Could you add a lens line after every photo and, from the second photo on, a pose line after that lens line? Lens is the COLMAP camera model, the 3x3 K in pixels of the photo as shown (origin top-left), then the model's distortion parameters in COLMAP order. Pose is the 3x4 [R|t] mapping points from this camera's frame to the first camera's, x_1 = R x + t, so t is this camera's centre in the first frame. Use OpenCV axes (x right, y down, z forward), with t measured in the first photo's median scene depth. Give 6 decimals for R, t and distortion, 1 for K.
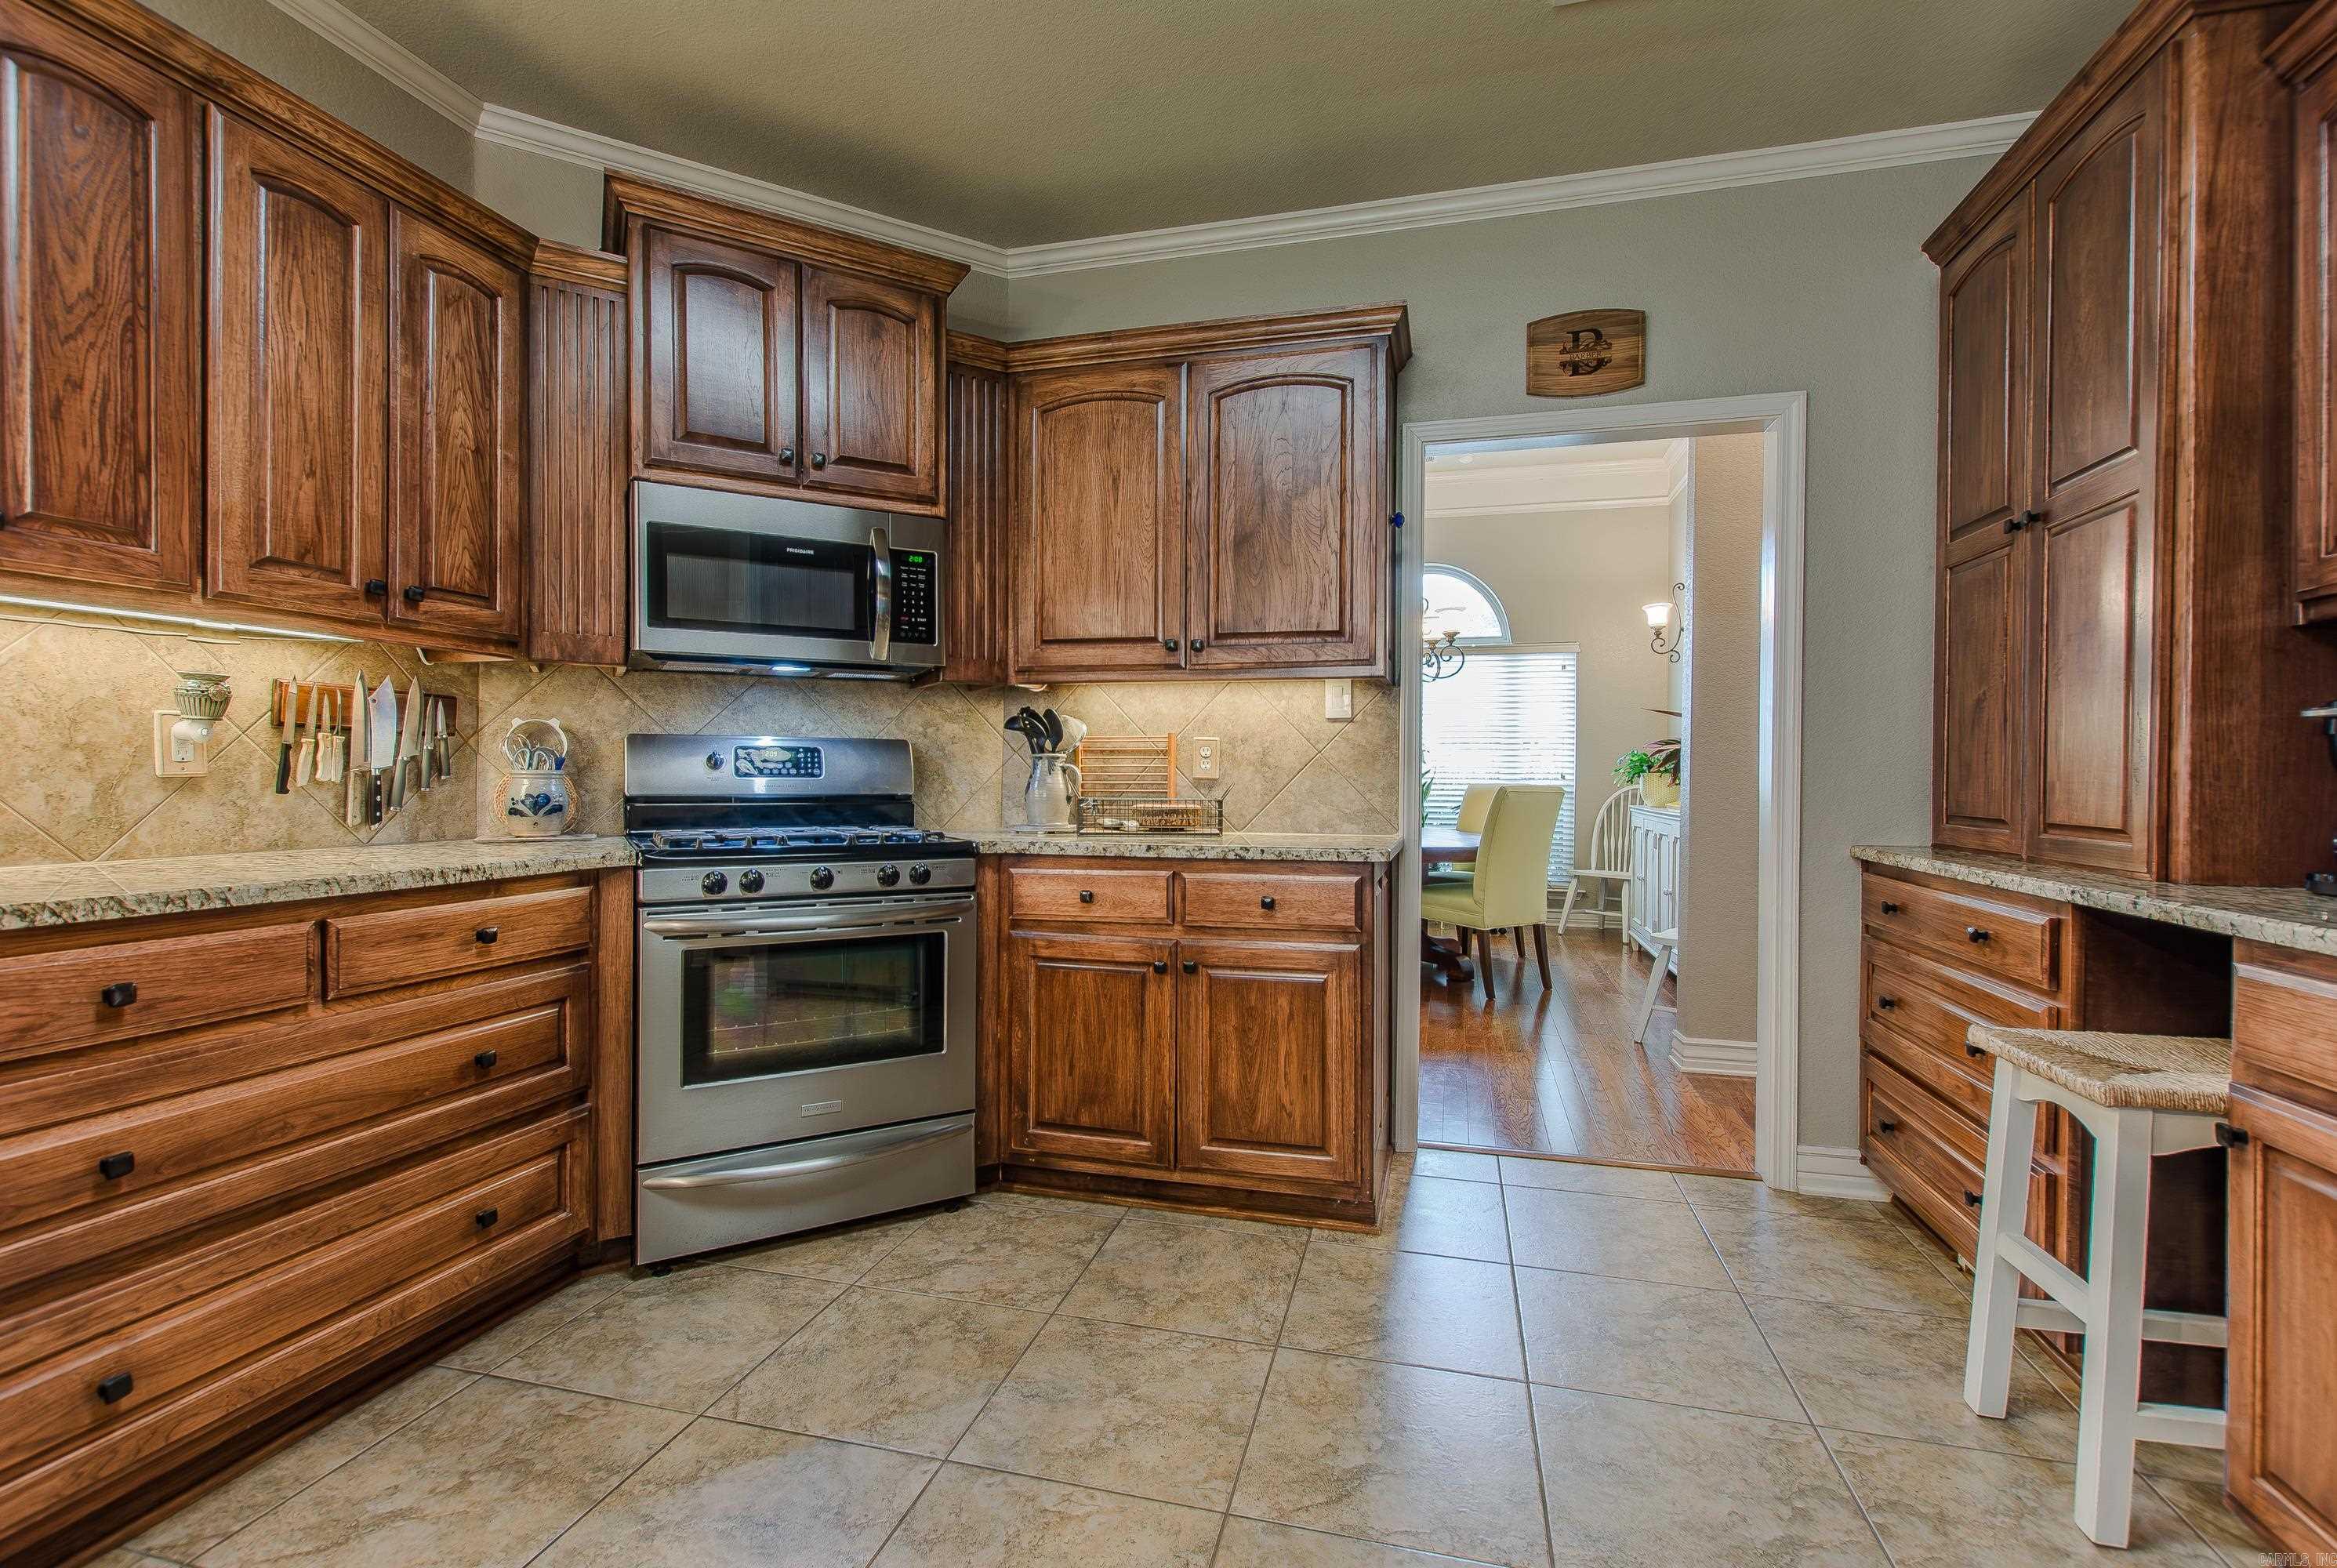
lens RADIAL K [[1016.3, 0, 1177.7], [0, 1016.3, 776.8], [0, 0, 1]] dist [0.011403, -0.002302]
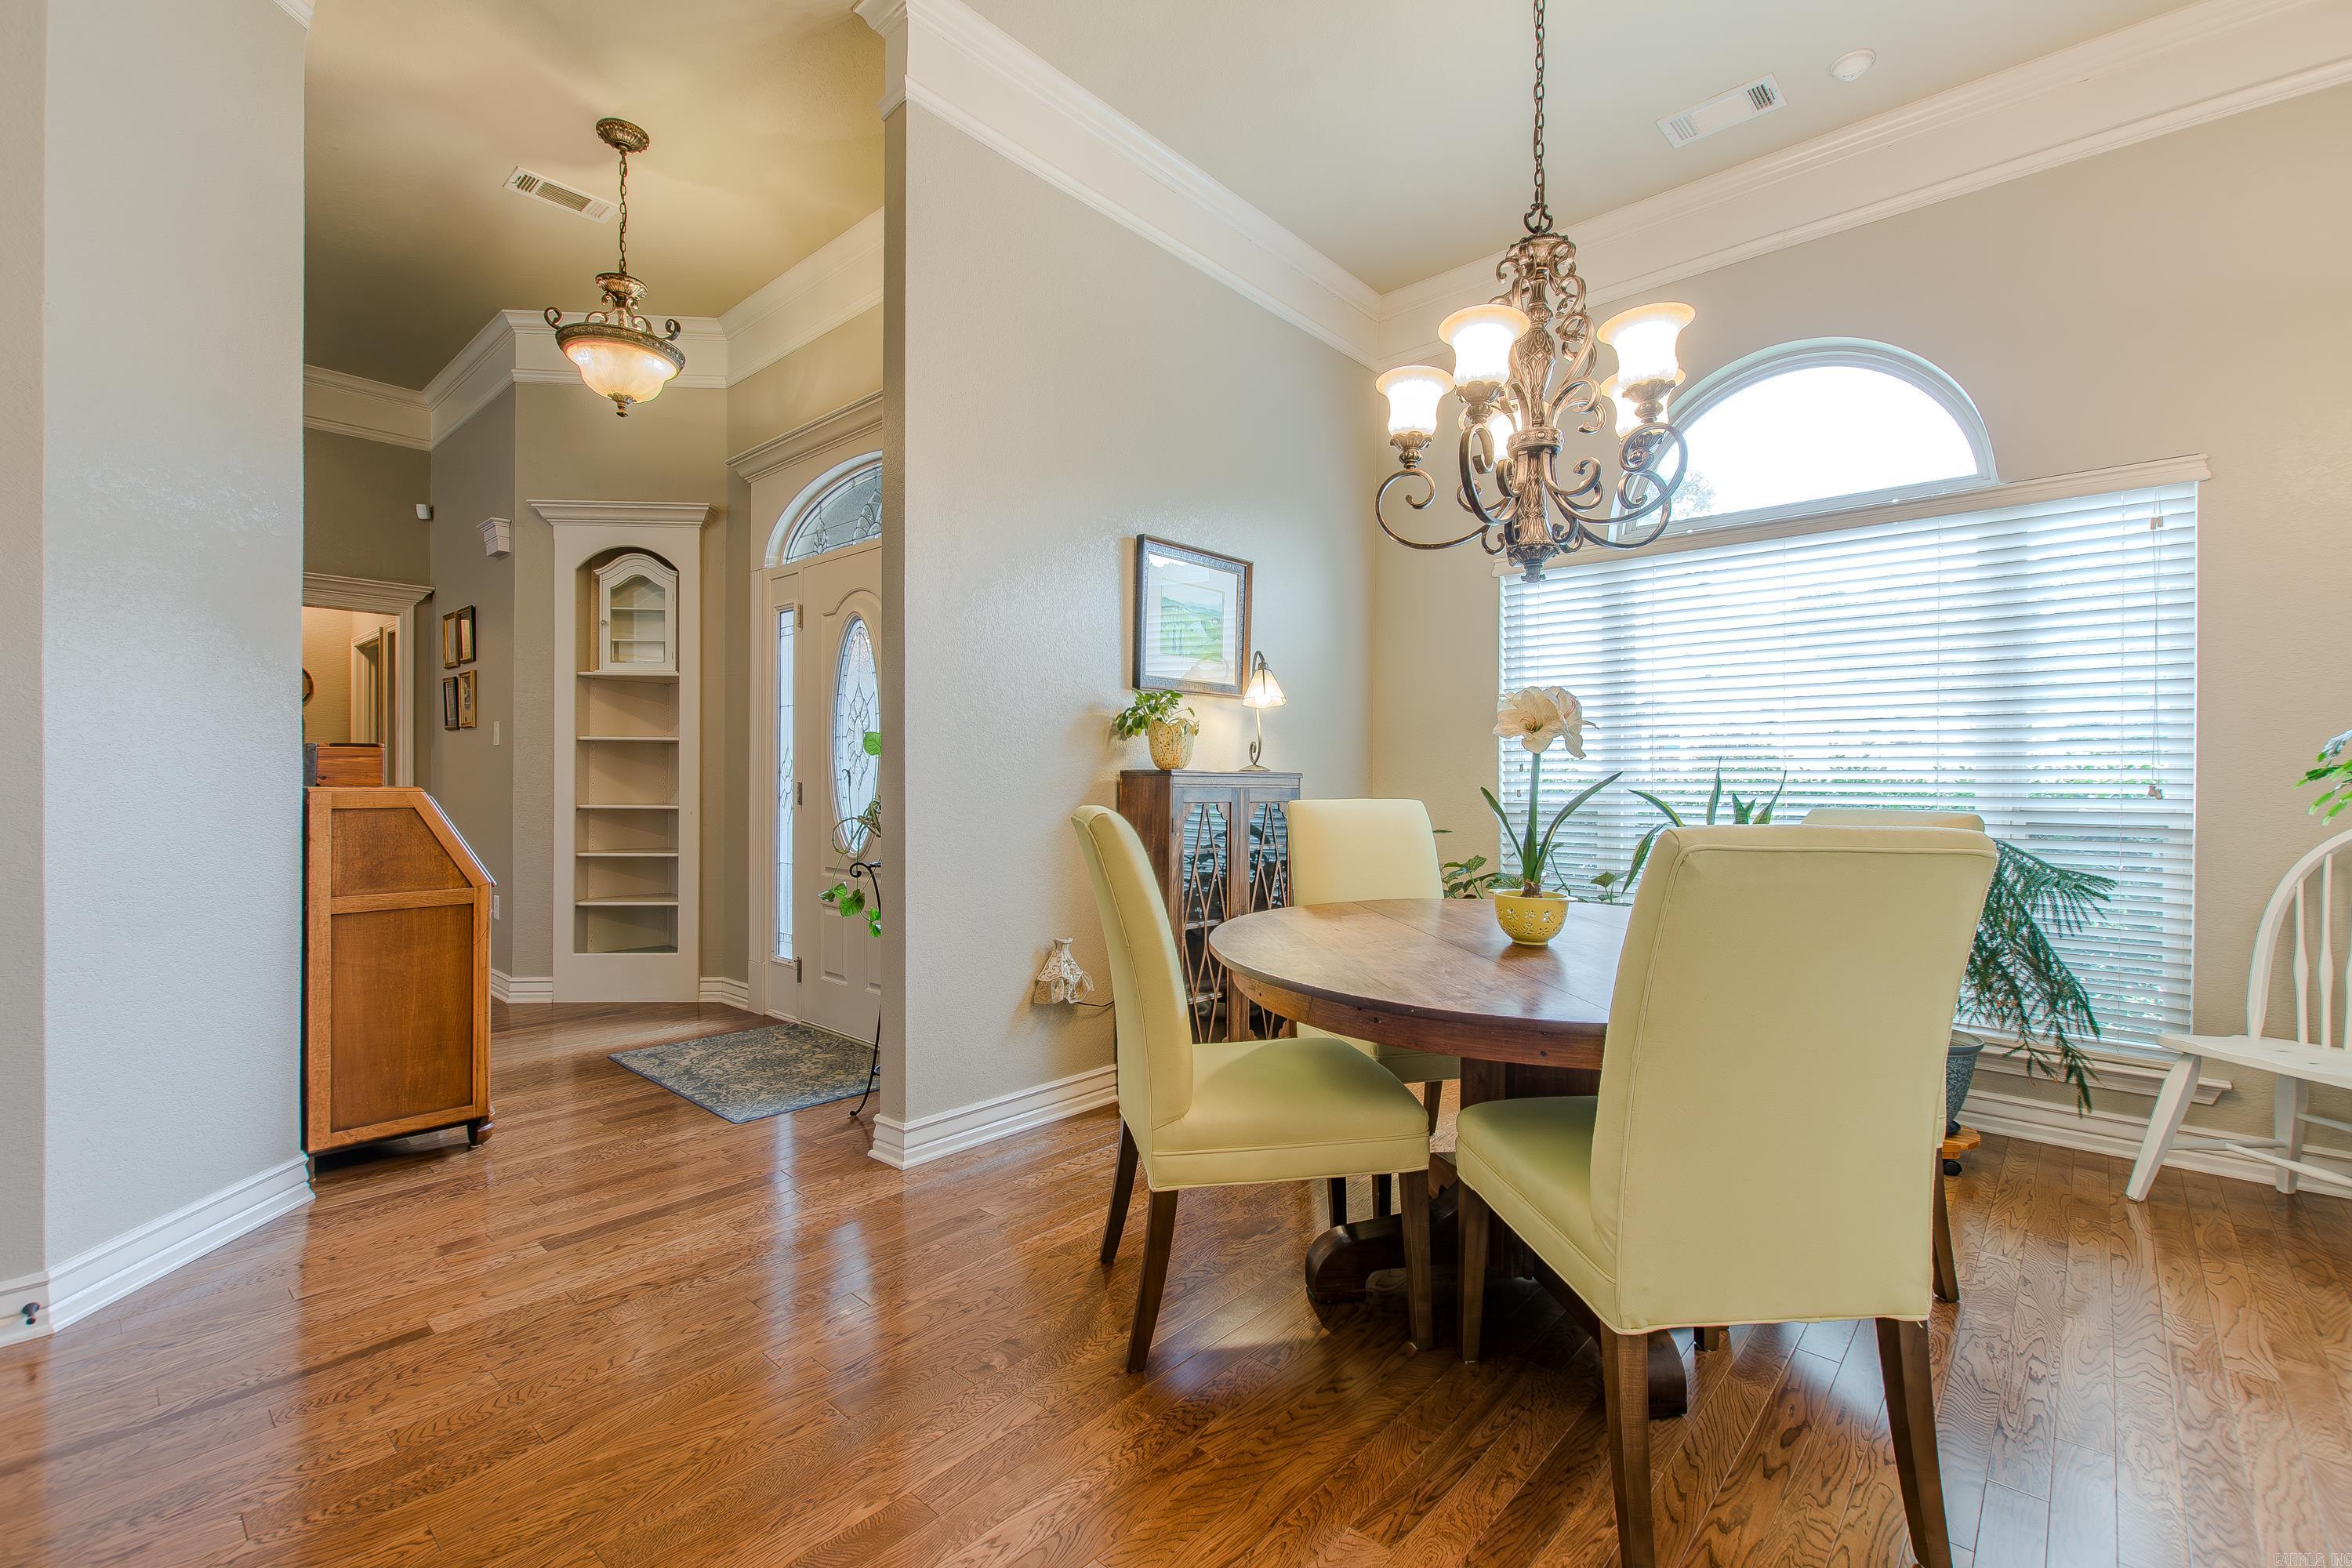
lens RADIAL K [[1031.9, 0, 1176.4], [0, 1031.9, 779.3], [0, 0, 1]] dist [0.009058, -0.003356]
pose [[0.893267, -0.000218, -0.449527, 0.660773], [-0.003097, 0.999973, -0.006638, -0.003193], [0.449516, 0.007322, 0.893242, 1.395430]]
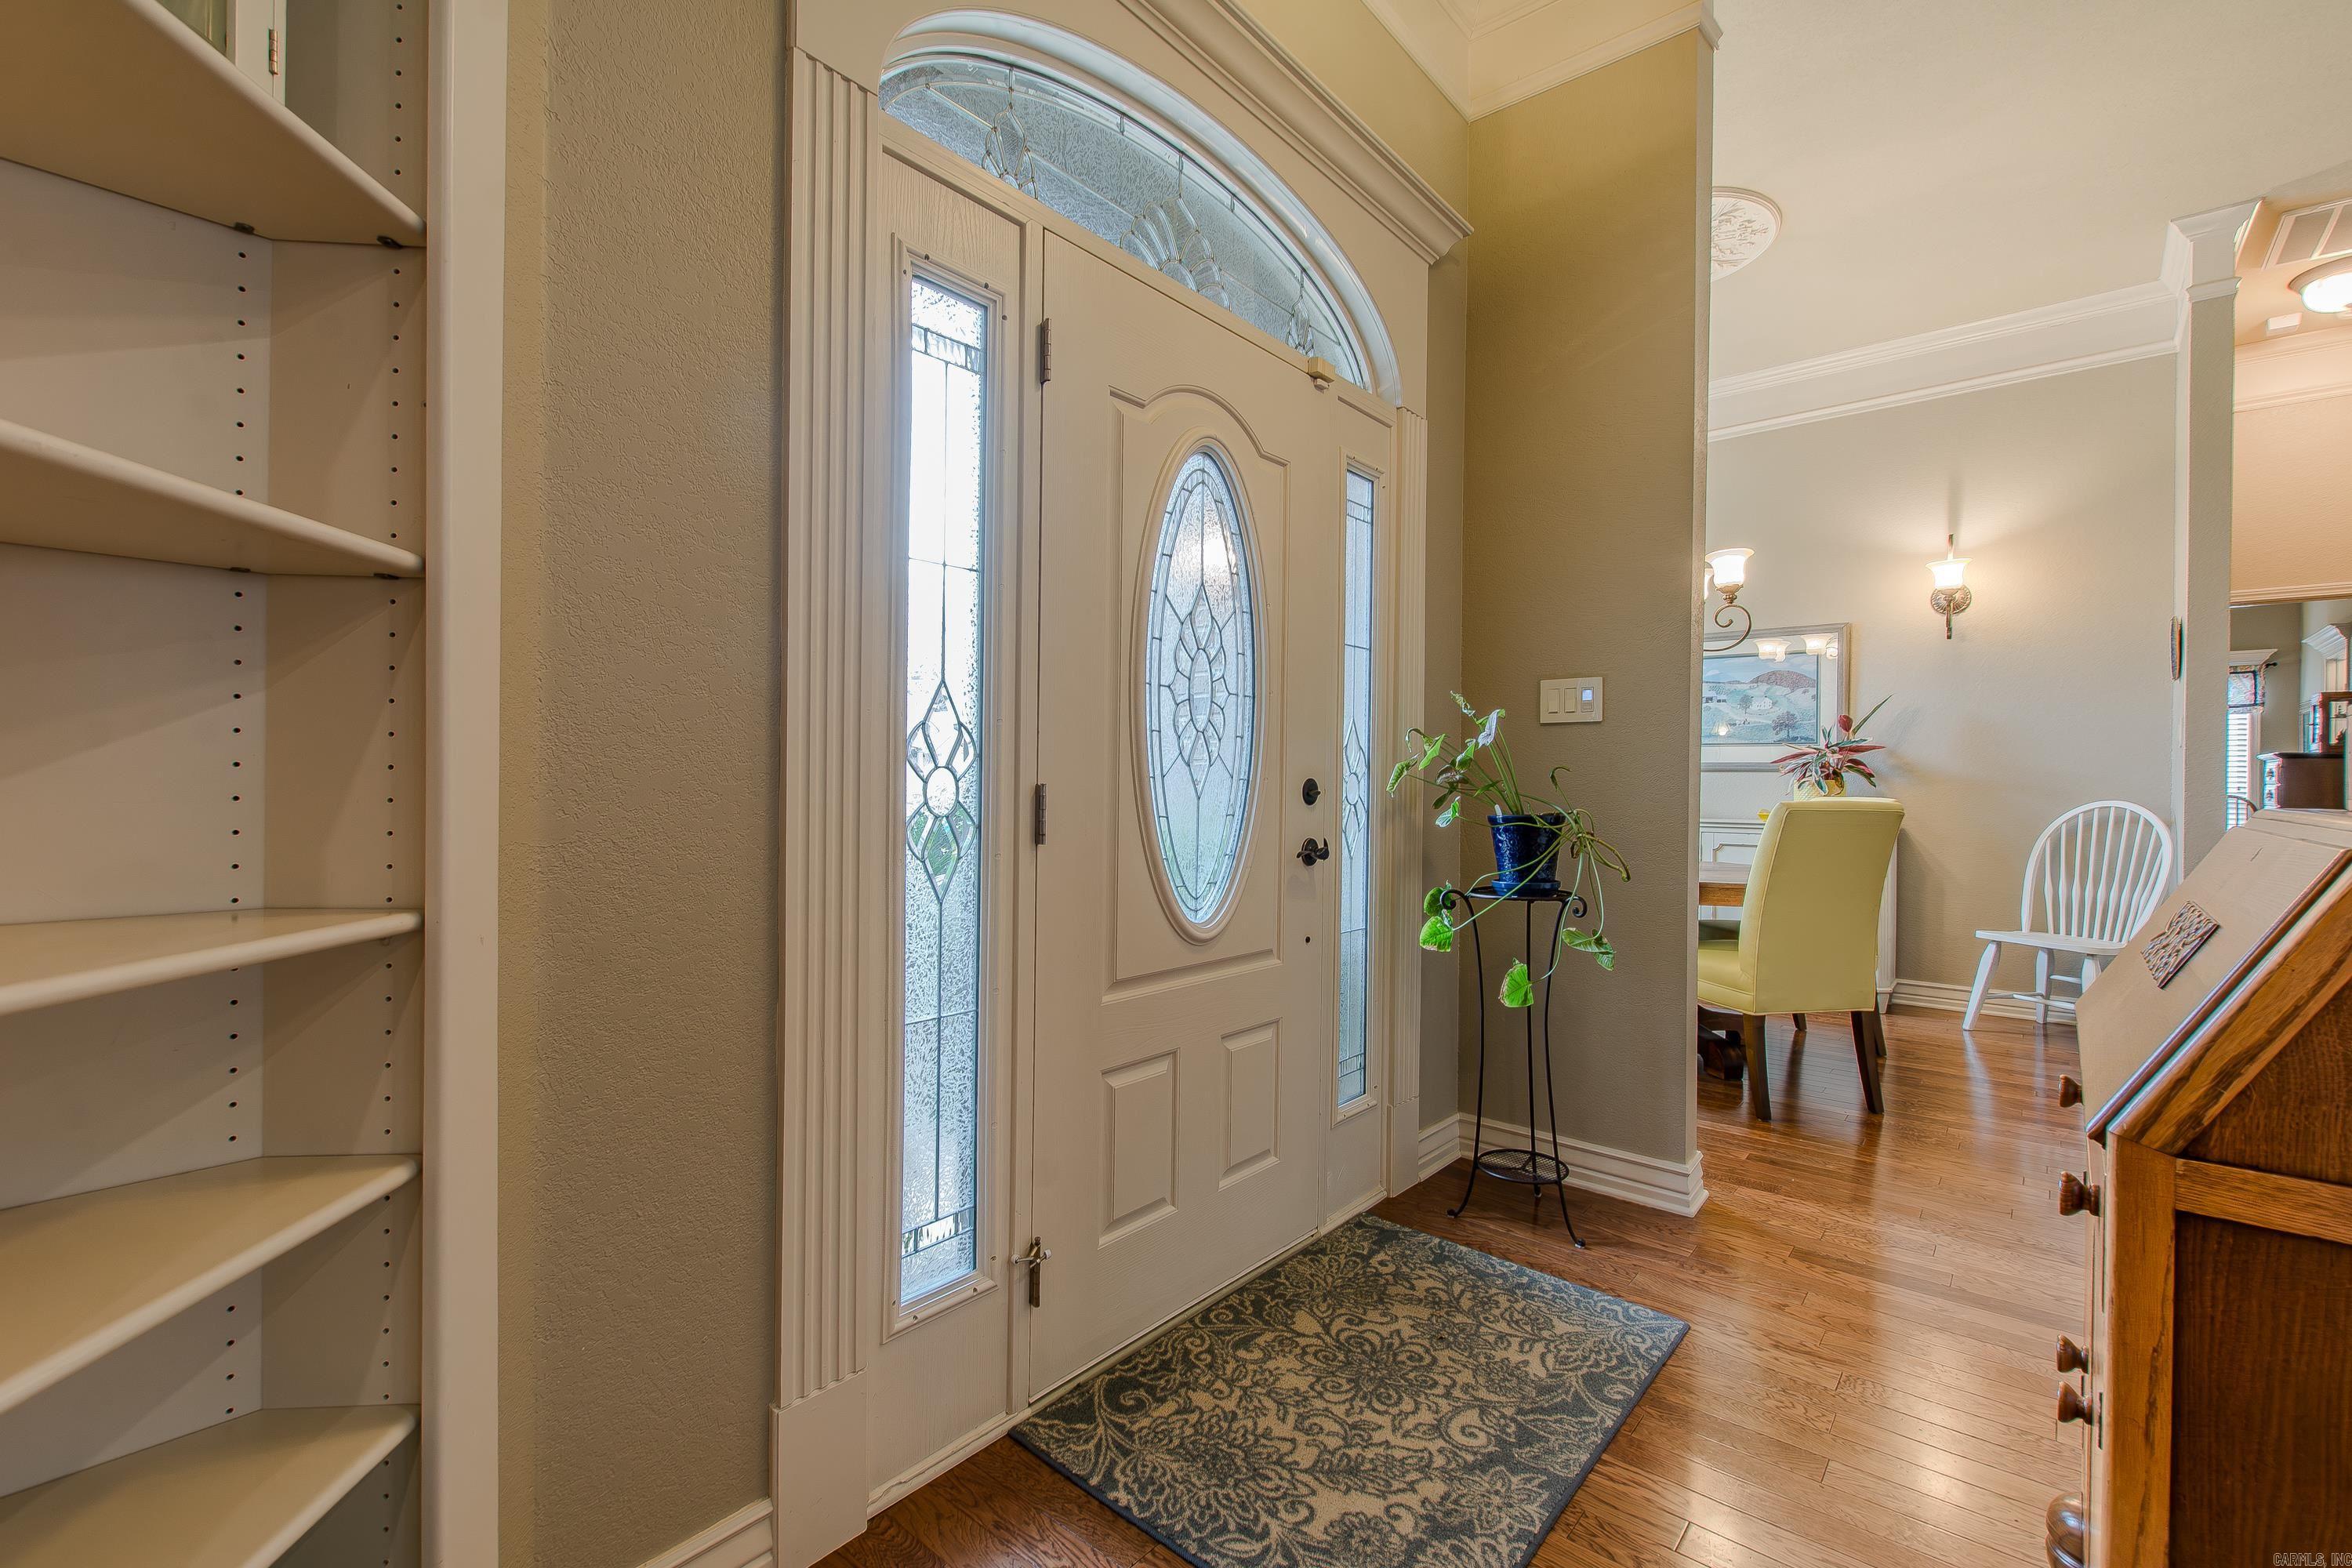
lens RADIAL K [[1031.9, 0, 1197.4], [0, 1031.9, 784.2], [0, 0, 1]] dist [0.009058, -0.003356]
pose [[0.405030, -0.006933, 0.914277, -1.462858], [-0.005094, 0.999939, 0.009839, -0.017100], [-0.914289, -0.008643, 0.404970, 2.400721]]
